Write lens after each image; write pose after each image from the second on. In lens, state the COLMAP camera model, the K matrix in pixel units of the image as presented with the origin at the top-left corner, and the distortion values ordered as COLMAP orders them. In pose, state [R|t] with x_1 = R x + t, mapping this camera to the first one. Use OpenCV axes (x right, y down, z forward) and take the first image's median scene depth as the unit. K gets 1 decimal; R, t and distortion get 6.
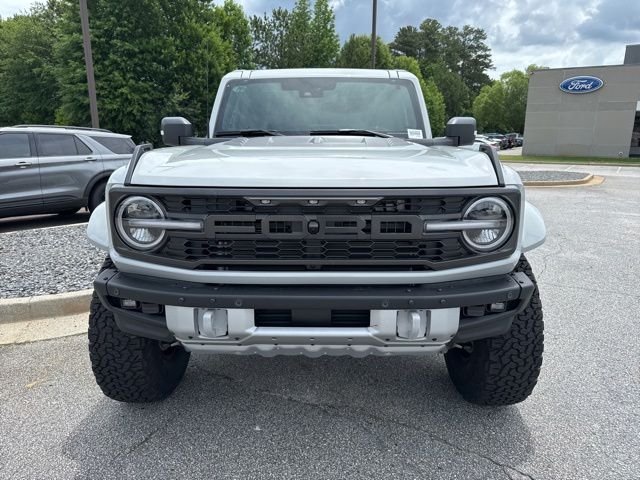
lens RADIAL K [[455.1, 0, 321.7], [0, 455.1, 241.0], [0, 0, 1]] dist [0.026905, -0.029461]
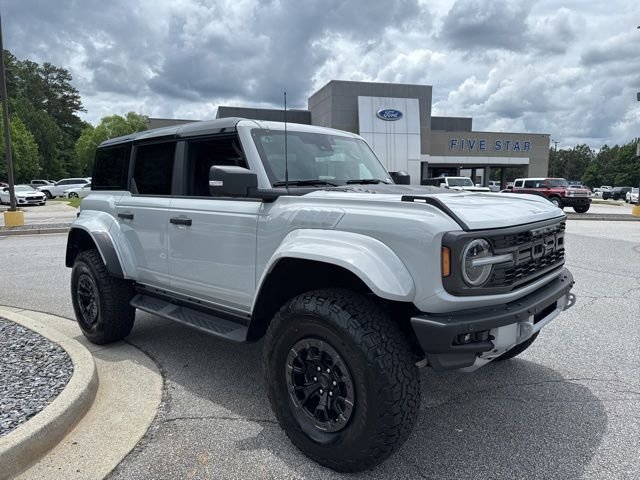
lens RADIAL K [[455.1, 0, 322.2], [0, 455.1, 240.9], [0, 0, 1]] dist [0.026905, -0.029461]
pose [[0.667105, -0.103637, 0.737719, -0.089785], [0.169833, 0.985356, -0.015151, -0.008462], [-0.725346, 0.135397, 0.674937, 0.029687]]
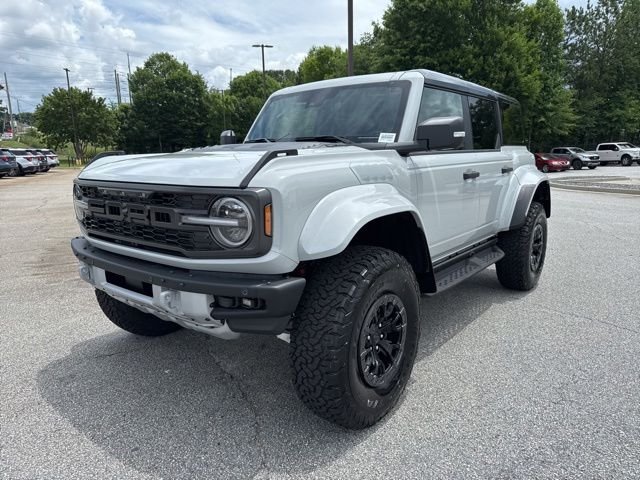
lens RADIAL K [[455.1, 0, 319.5], [0, 455.1, 241.7], [0, 0, 1]] dist [0.026905, -0.029461]
pose [[0.788978, 0.110346, -0.604432, 0.070055], [-0.118406, 0.992607, 0.026654, -0.002680], [0.602905, 0.050539, 0.796211, 0.016463]]
